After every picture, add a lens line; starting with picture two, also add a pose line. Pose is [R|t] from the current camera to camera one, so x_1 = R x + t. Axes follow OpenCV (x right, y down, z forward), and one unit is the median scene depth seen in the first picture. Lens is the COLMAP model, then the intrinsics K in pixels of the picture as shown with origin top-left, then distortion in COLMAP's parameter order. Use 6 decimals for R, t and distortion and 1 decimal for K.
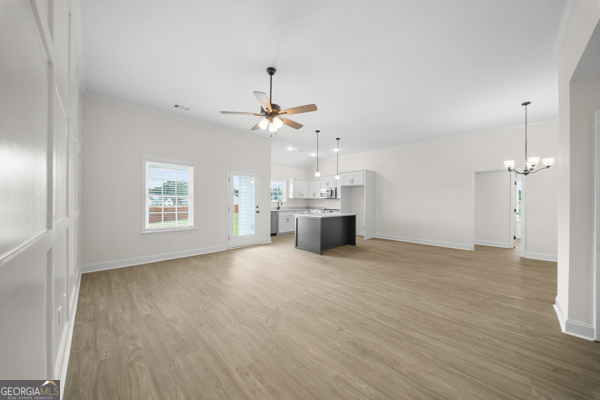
lens RADIAL K [[210.7, 0, 300.3], [0, 210.7, 200.6], [0, 0, 1]] dist [0.000130, -0.000036]
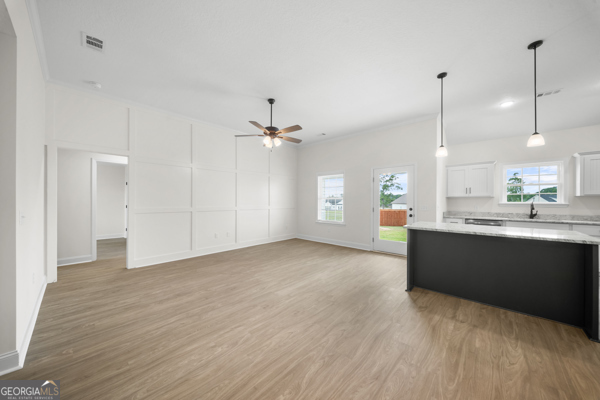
lens RADIAL K [[210.7, 0, 300.2], [0, 210.7, 201.7], [0, 0, 1]] dist [0.000130, -0.000036]
pose [[0.048059, -0.006498, -0.998823, 1.396774], [-0.002286, 0.999976, -0.006616, 0.013443], [0.998842, 0.002601, 0.048043, 1.321658]]
